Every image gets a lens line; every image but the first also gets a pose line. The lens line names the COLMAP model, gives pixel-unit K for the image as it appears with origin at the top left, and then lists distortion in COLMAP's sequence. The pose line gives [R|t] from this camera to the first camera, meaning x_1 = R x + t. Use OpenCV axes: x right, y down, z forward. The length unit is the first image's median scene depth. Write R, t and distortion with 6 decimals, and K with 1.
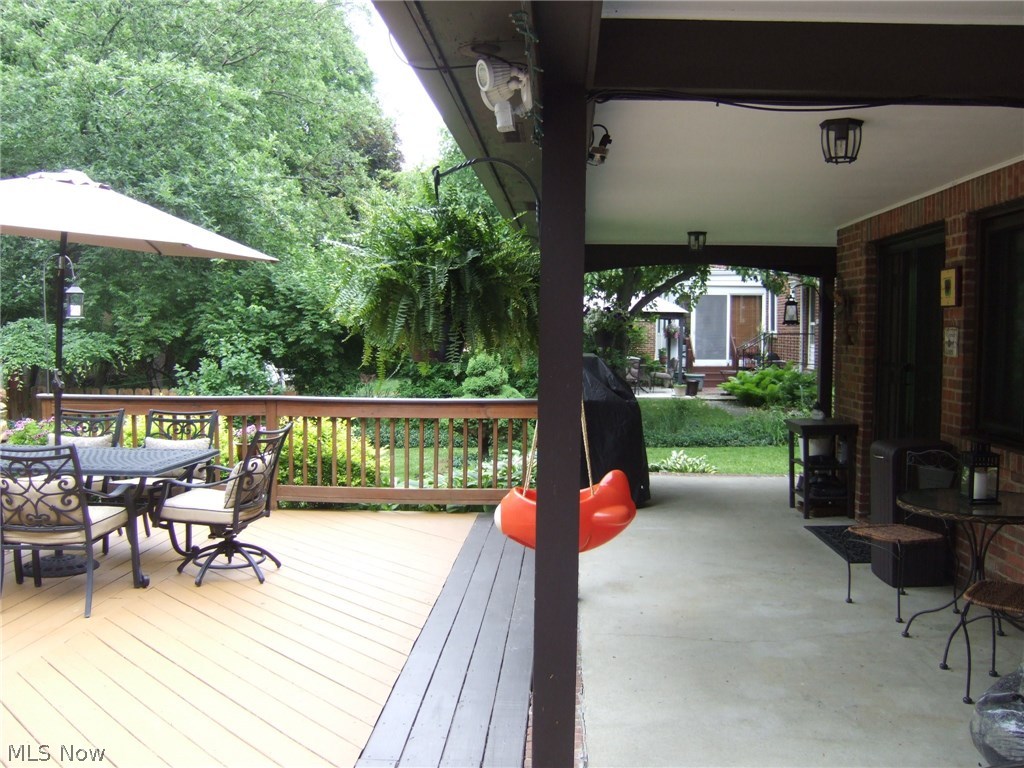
lens RADIAL K [[967.0, 0, 512.0], [0, 967.0, 384.0], [0, 0, 1]] dist [-0.119587, 0.025527]
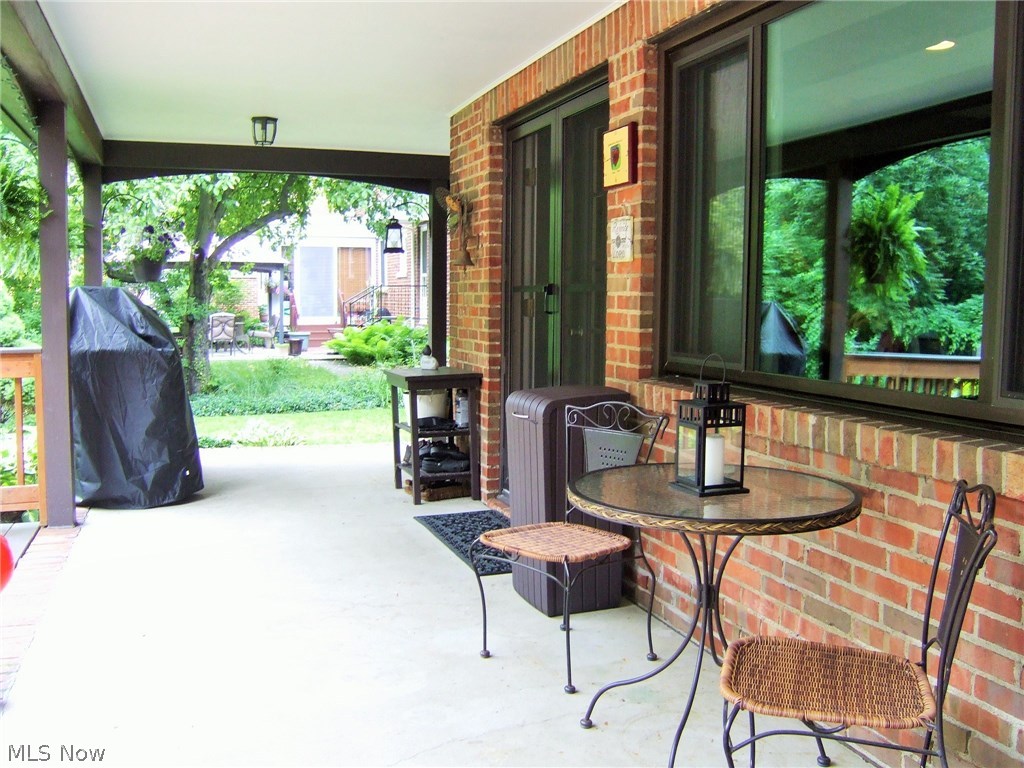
lens RADIAL K [[967.0, 0, 512.0], [0, 967.0, 384.0], [0, 0, 1]] dist [-0.119587, 0.025527]
pose [[0.924045, -0.032357, 0.380913, 0.097729], [0.018886, 0.999059, 0.039053, 0.021700], [-0.381818, -0.028892, 0.923786, 0.293771]]
